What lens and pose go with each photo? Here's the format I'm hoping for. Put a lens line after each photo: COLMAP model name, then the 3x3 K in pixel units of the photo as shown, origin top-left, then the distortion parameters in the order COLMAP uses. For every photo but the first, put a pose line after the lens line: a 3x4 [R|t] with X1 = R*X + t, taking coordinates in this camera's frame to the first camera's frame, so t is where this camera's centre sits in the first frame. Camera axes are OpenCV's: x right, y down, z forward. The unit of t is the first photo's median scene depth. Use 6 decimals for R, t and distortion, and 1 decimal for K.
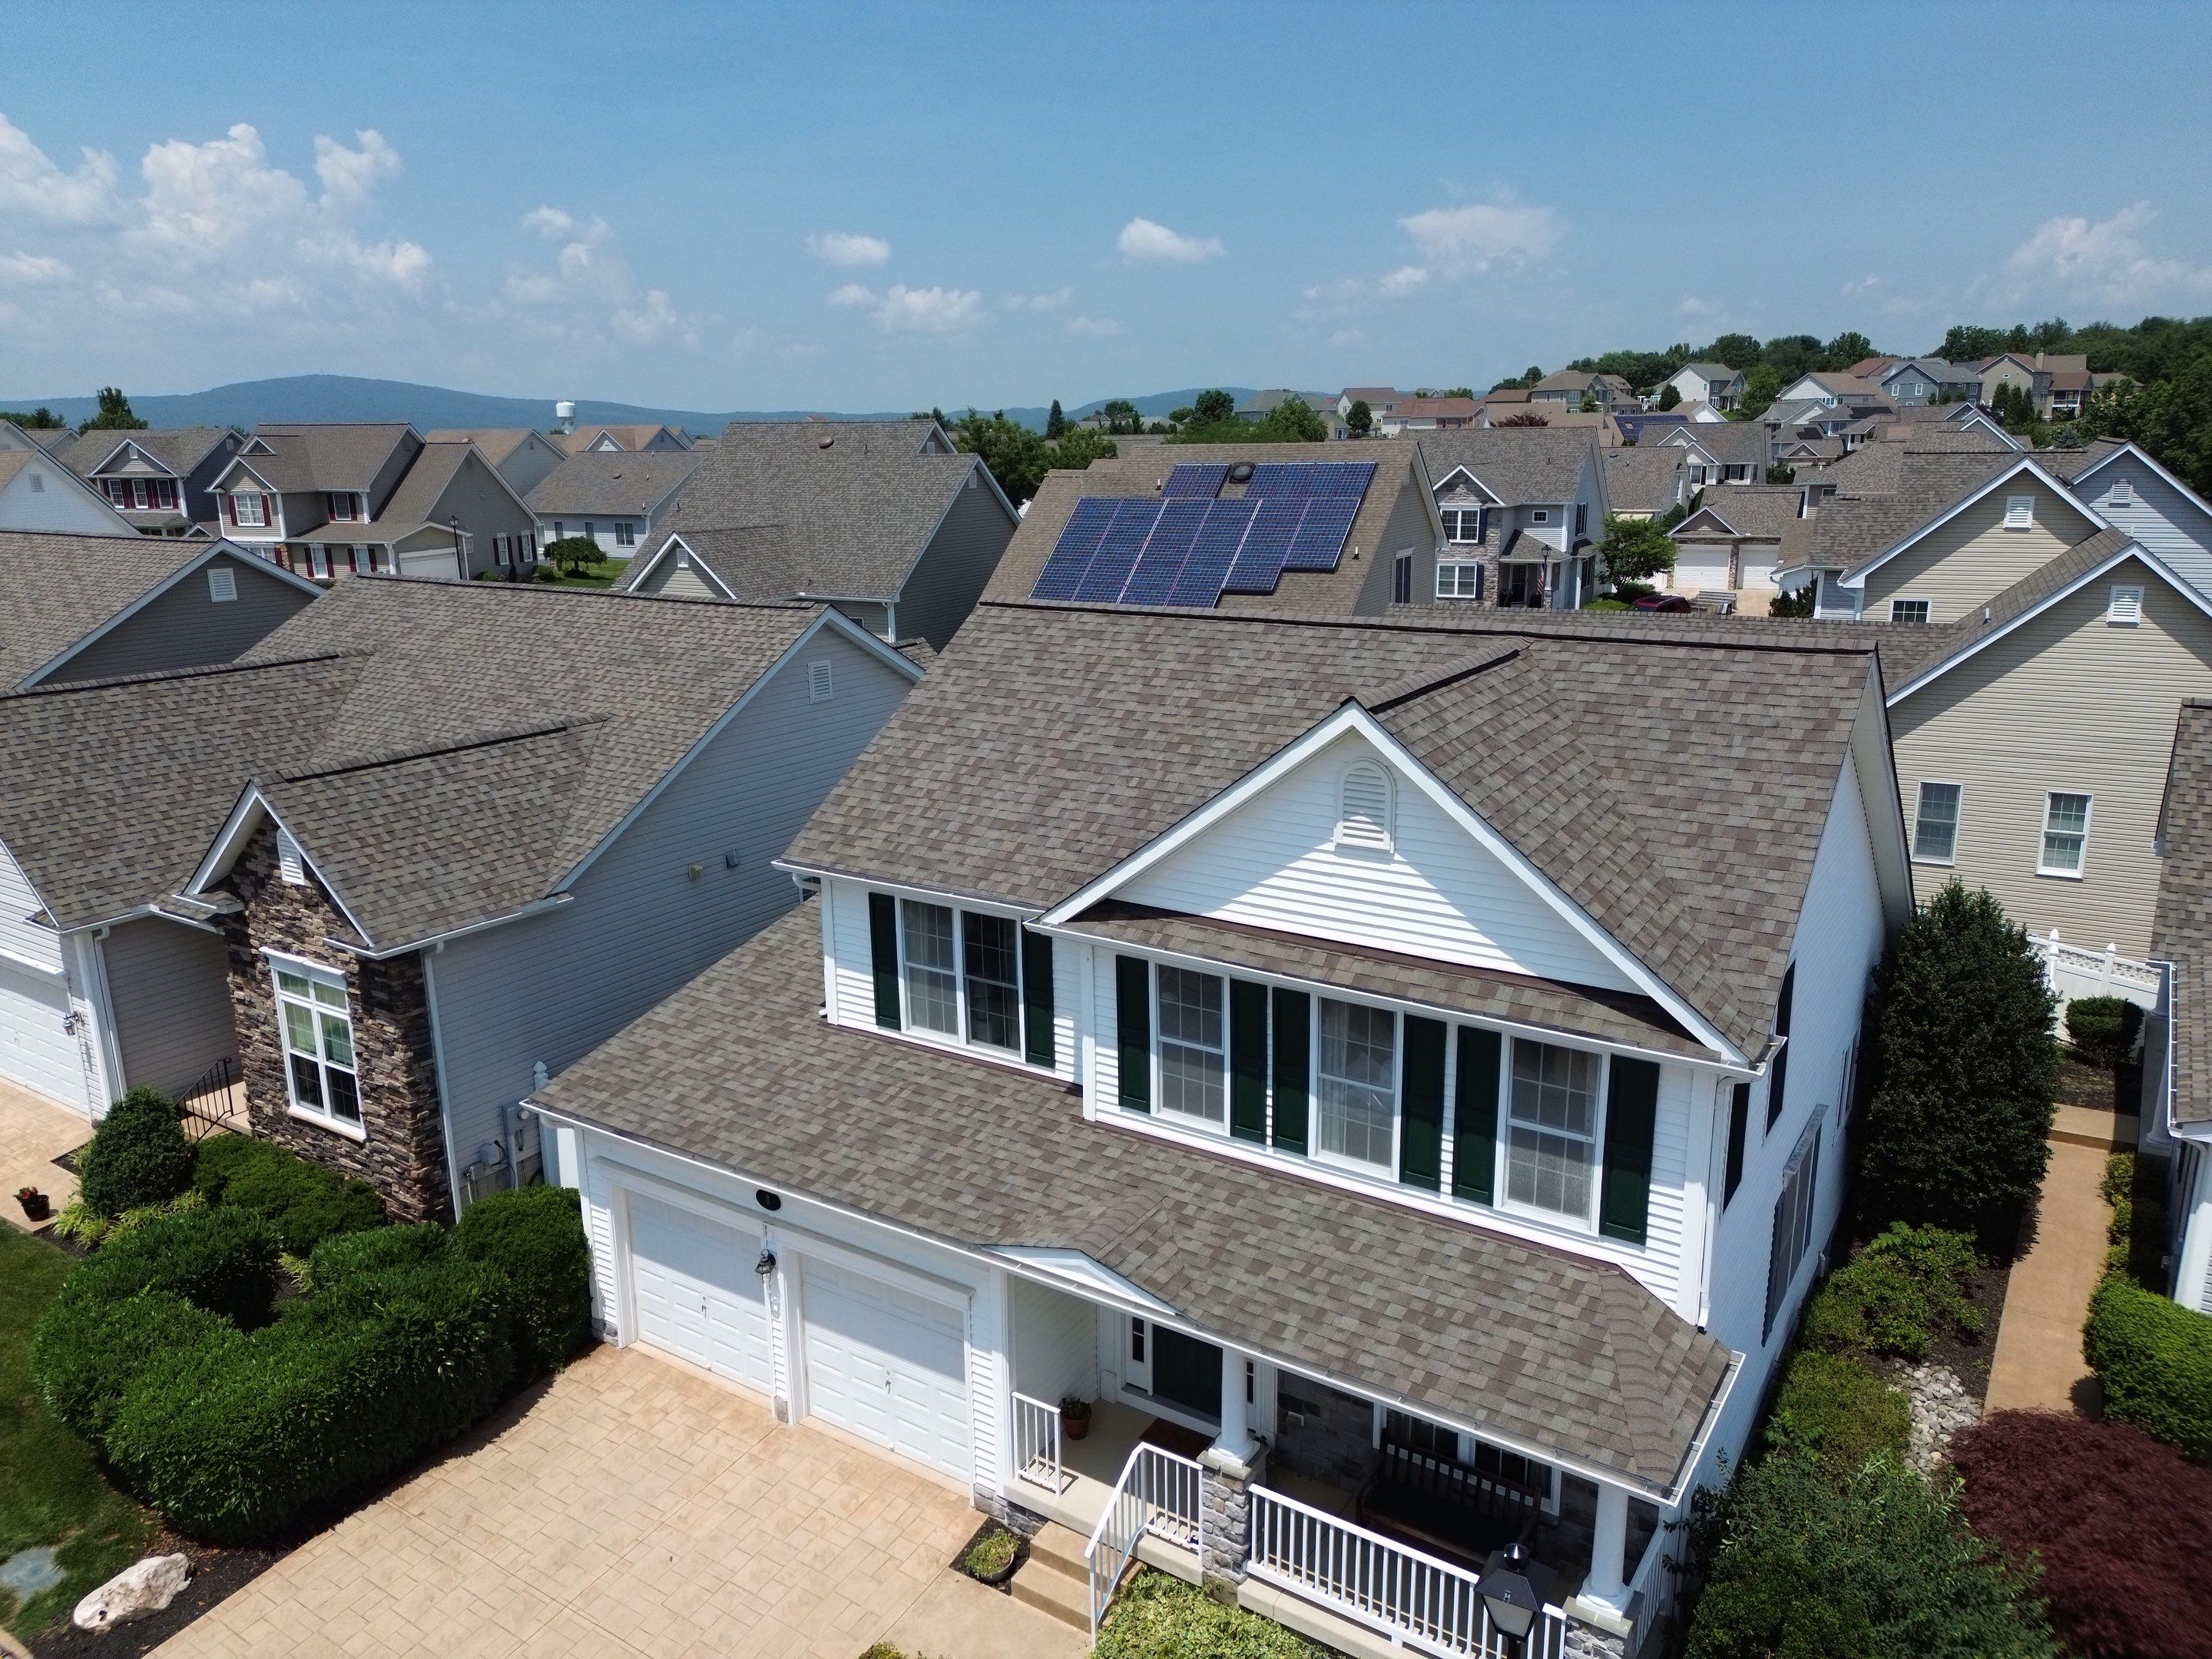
lens RADIAL K [[1544.8, 0, 1109.2], [0, 1544.8, 830.5], [0, 0, 1]] dist [0.084460, -0.088826]
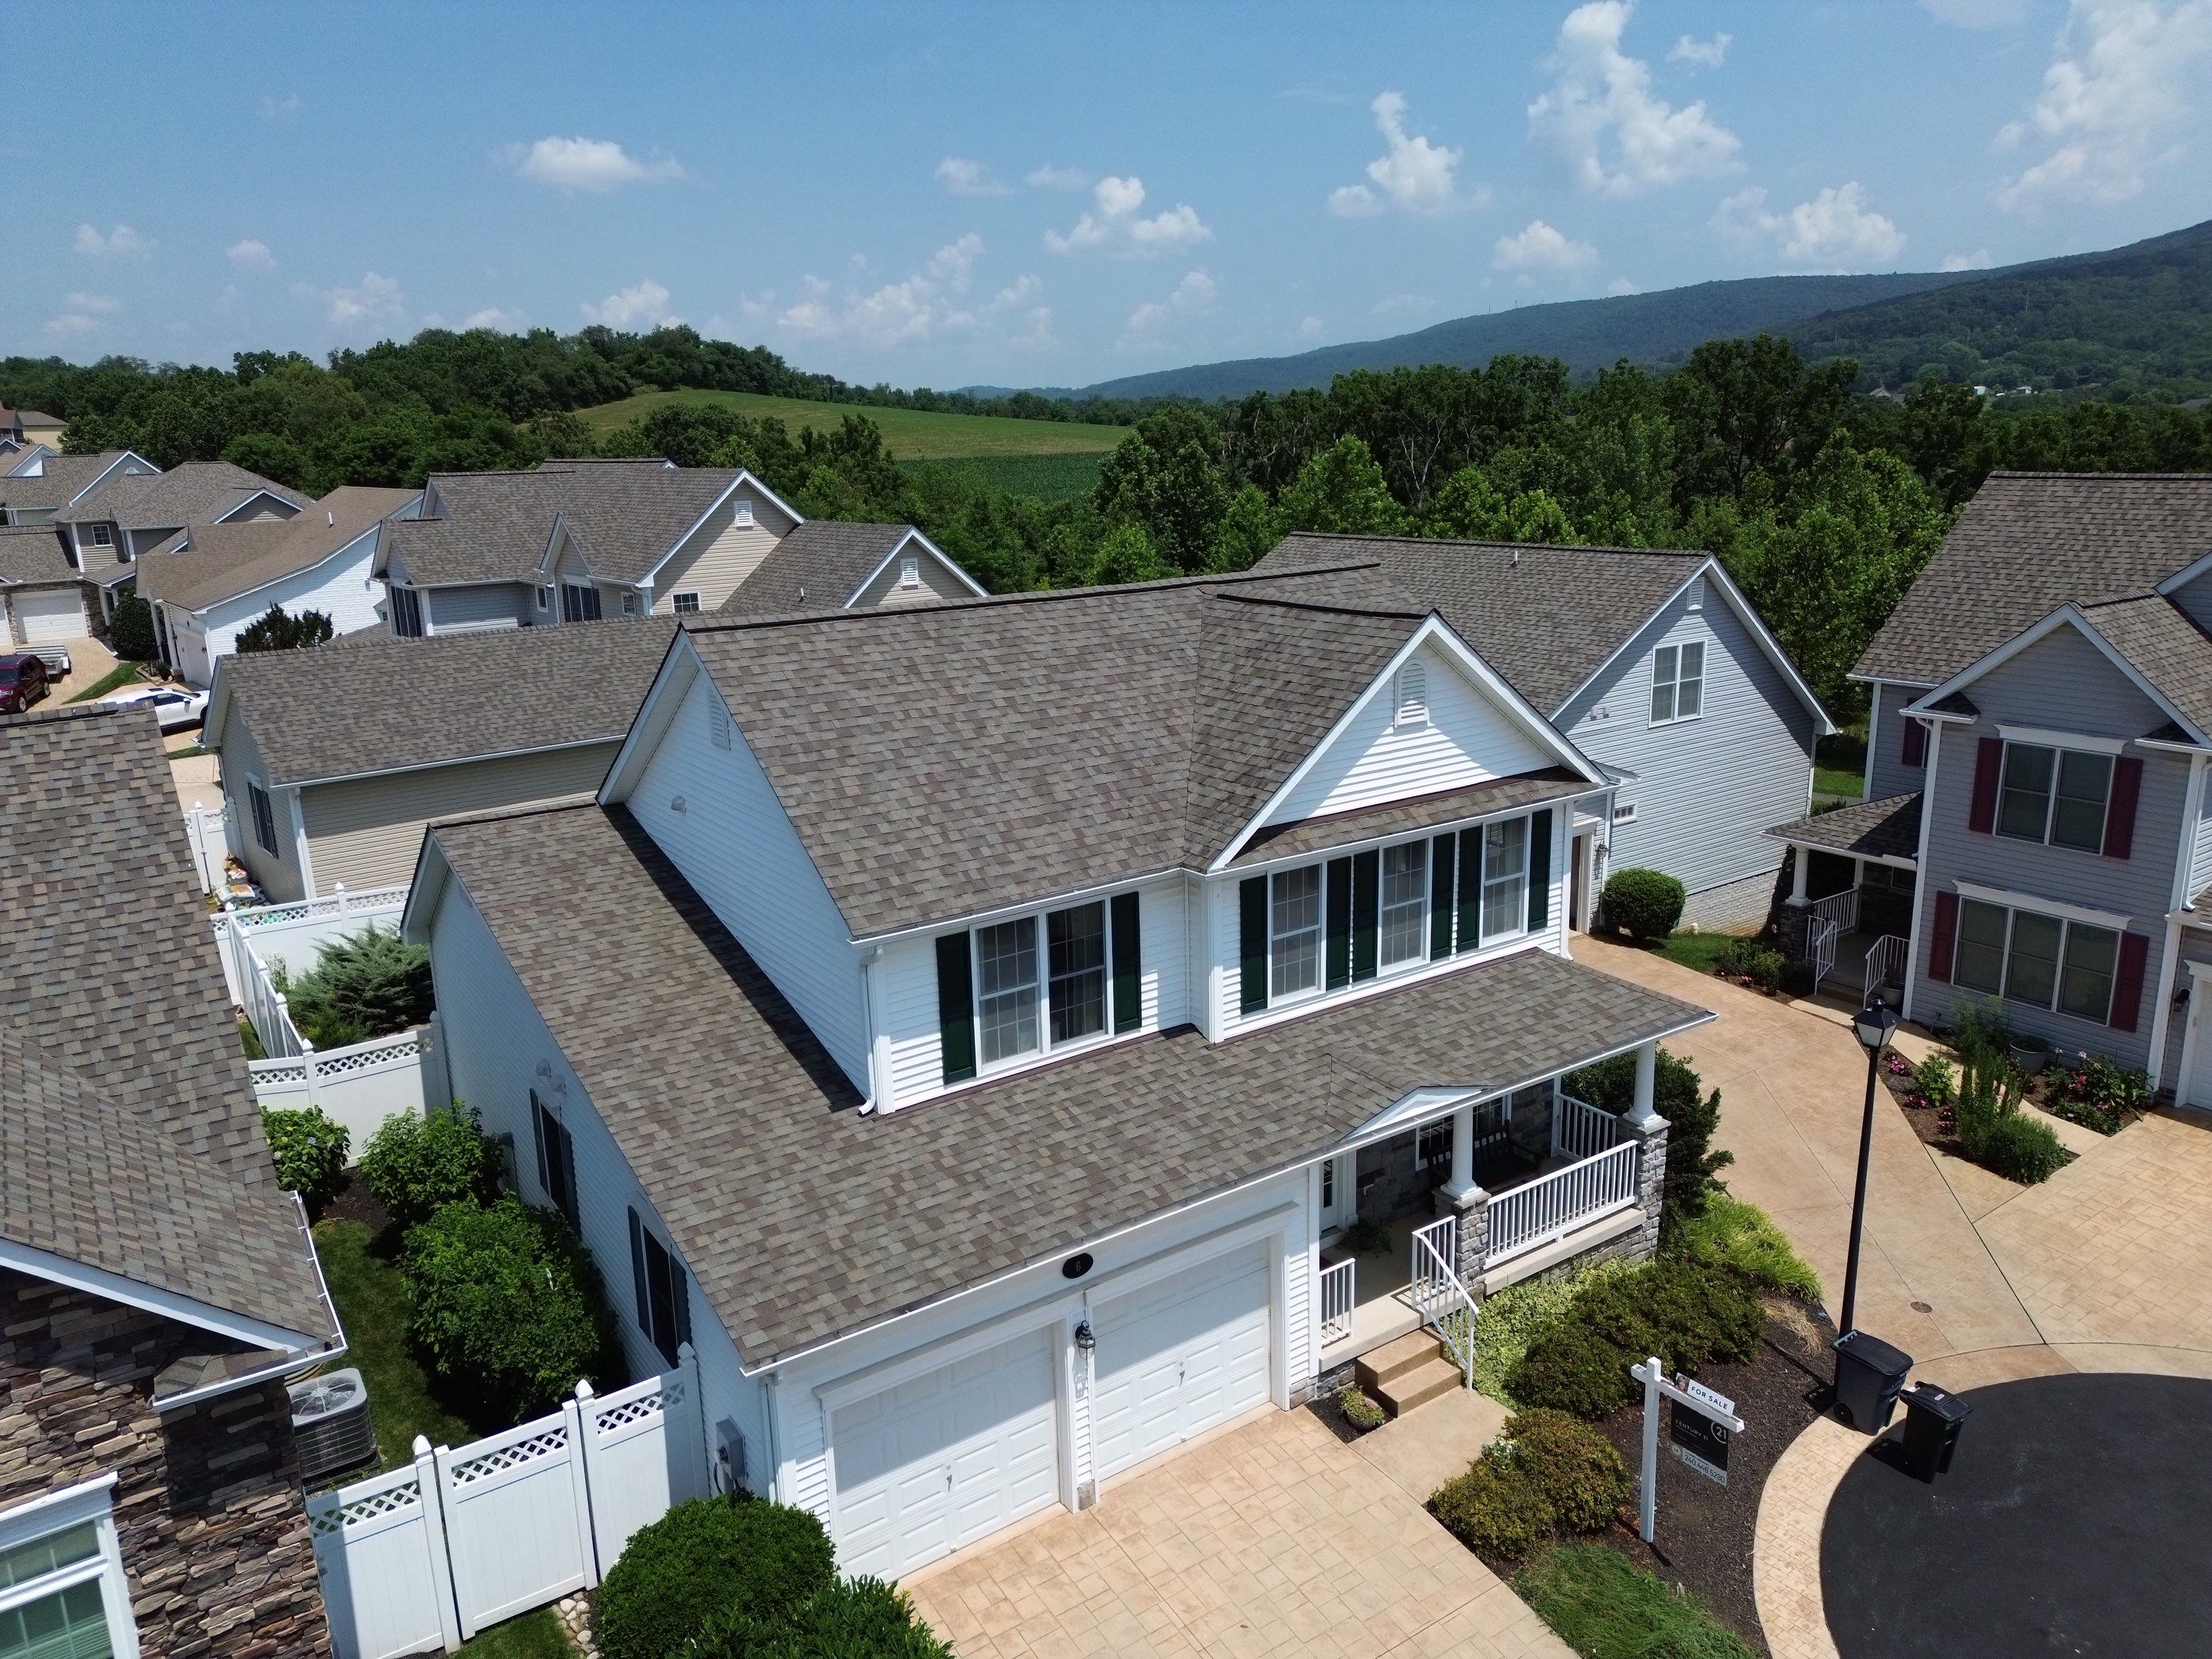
lens RADIAL K [[1544.8, 0, 1109.2], [0, 1544.8, 830.5], [0, 0, 1]] dist [0.084460, -0.088826]
pose [[0.379859, -0.229751, 0.896059, -0.890778], [0.251474, 0.957833, 0.138984, -0.117286], [-0.890207, 0.172541, 0.421618, 0.516834]]
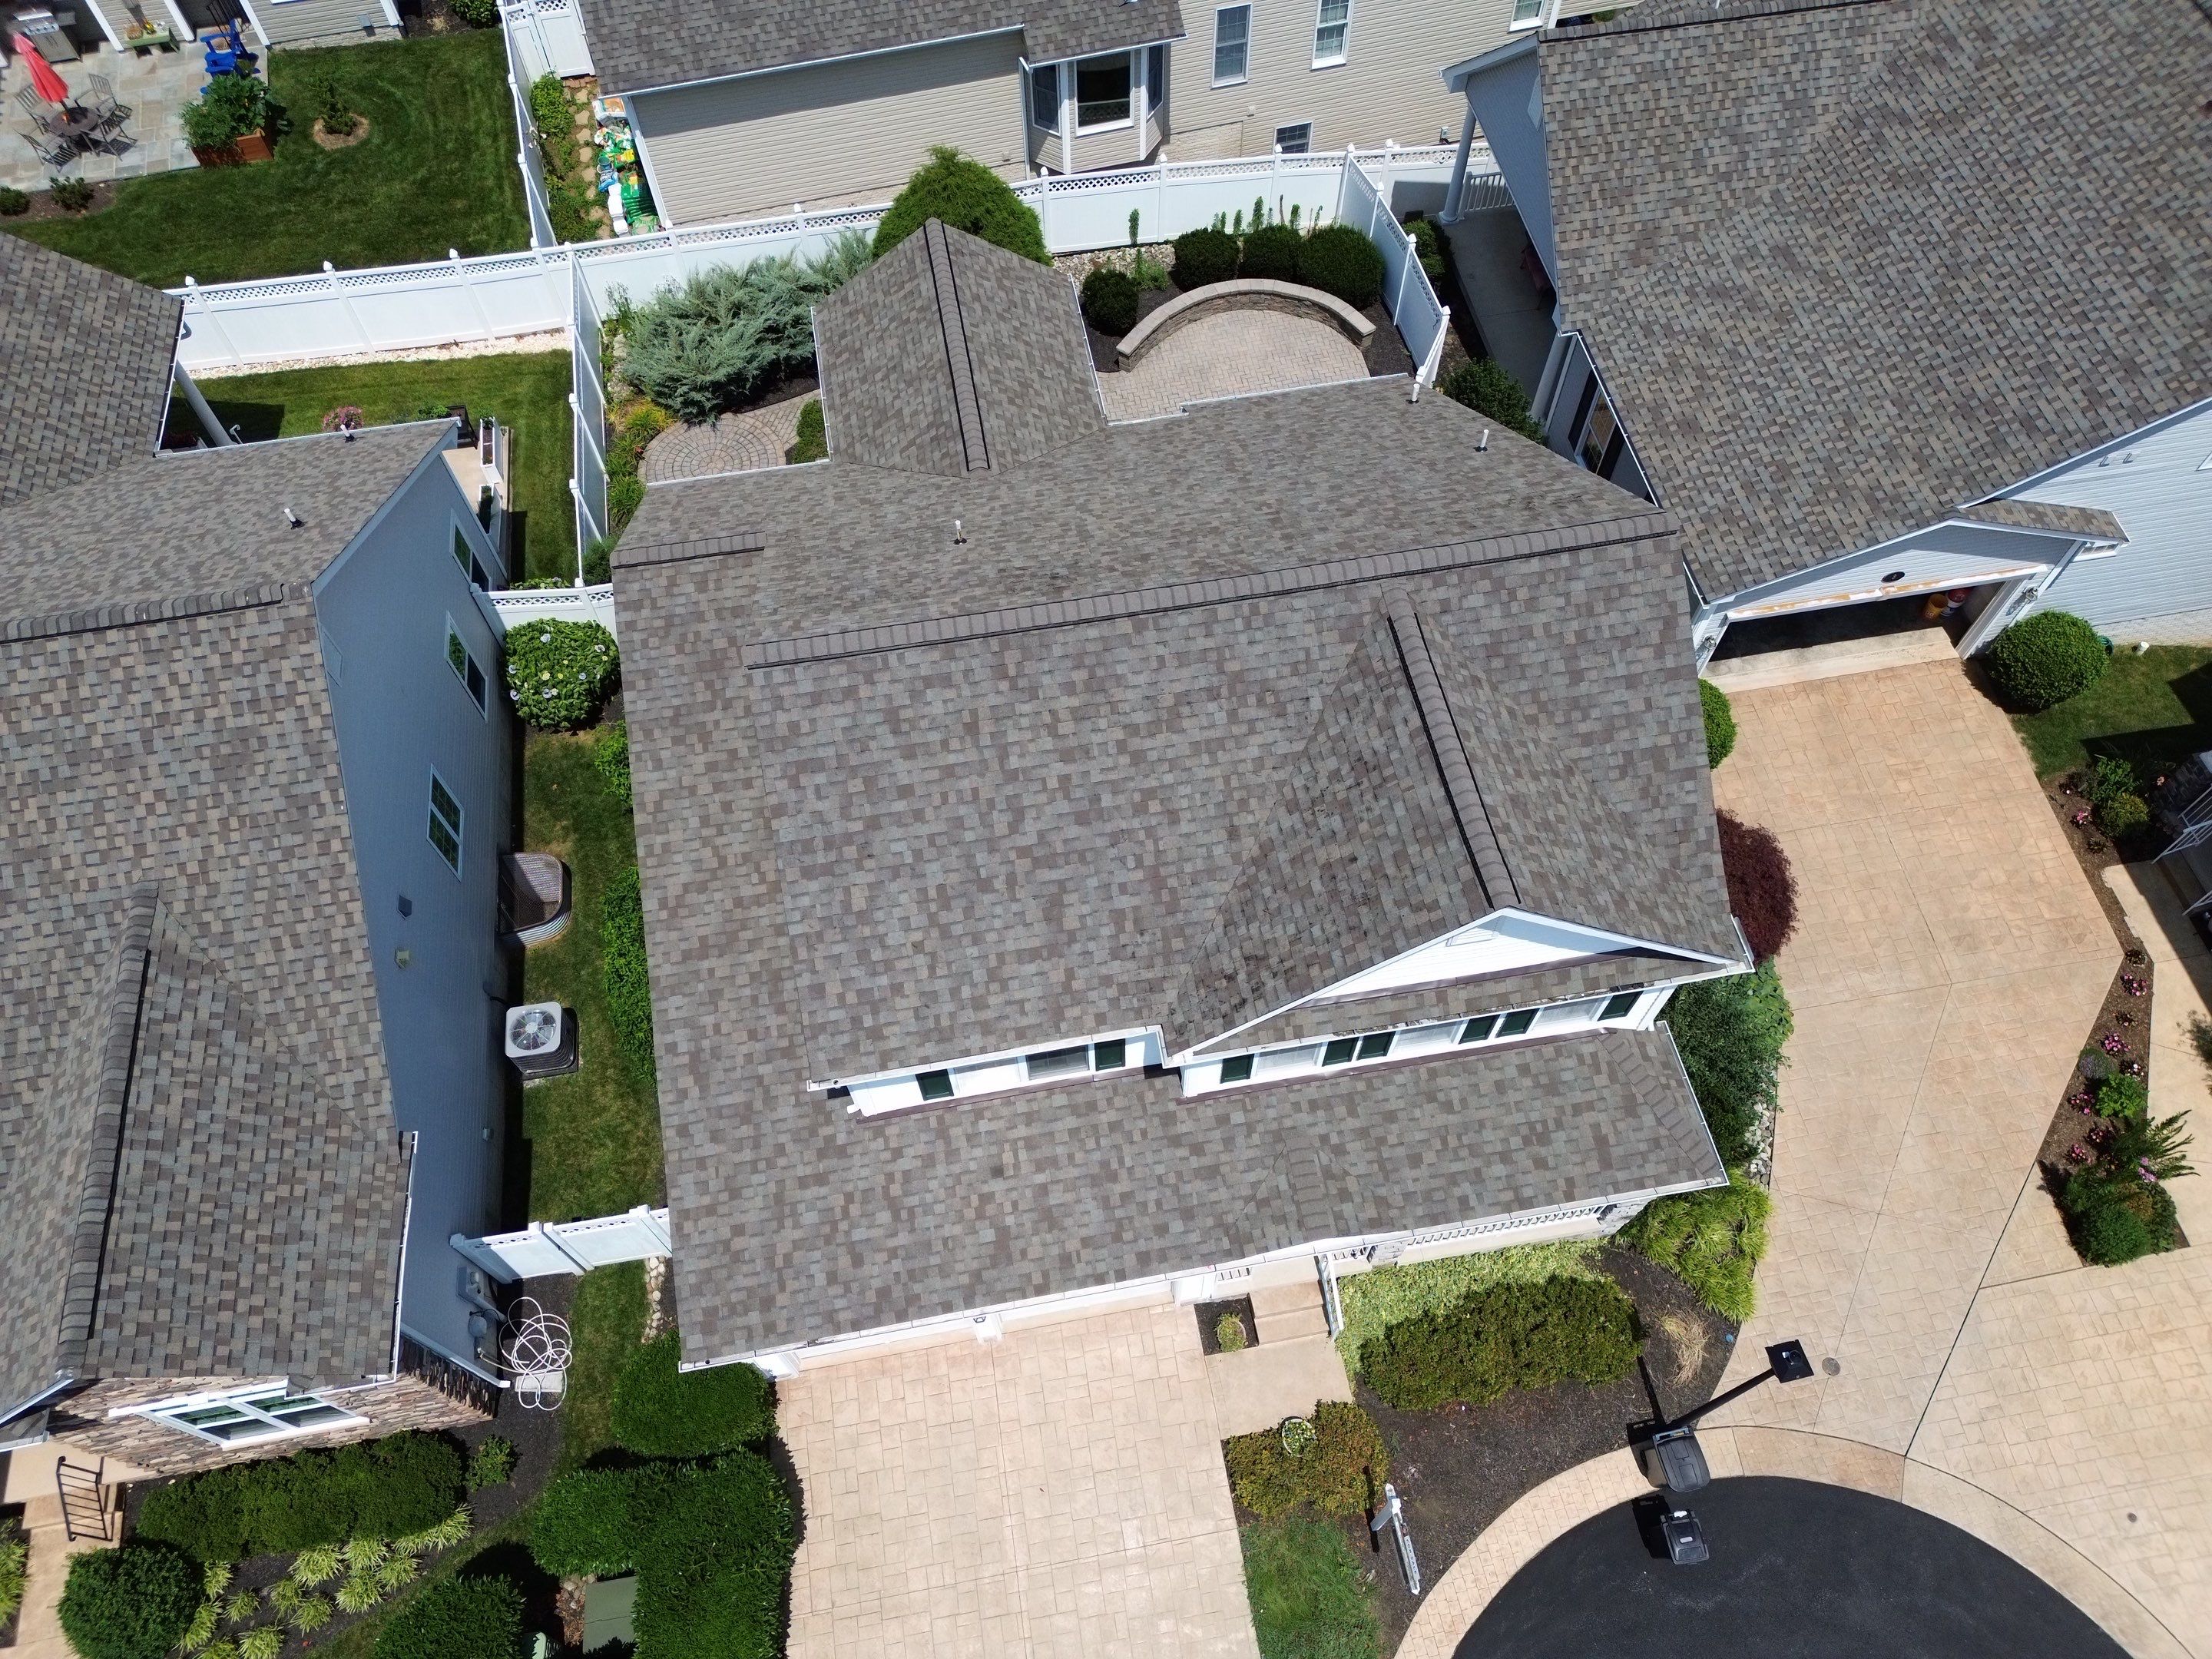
lens RADIAL K [[1544.8, 0, 1109.2], [0, 1544.8, 830.5], [0, 0, 1]] dist [0.084460, -0.088826]
pose [[0.730566, -0.585378, 0.351576, -0.325070], [0.171372, 0.655573, 0.735429, -0.760198], [-0.660988, -0.477030, 0.579257, 0.393856]]
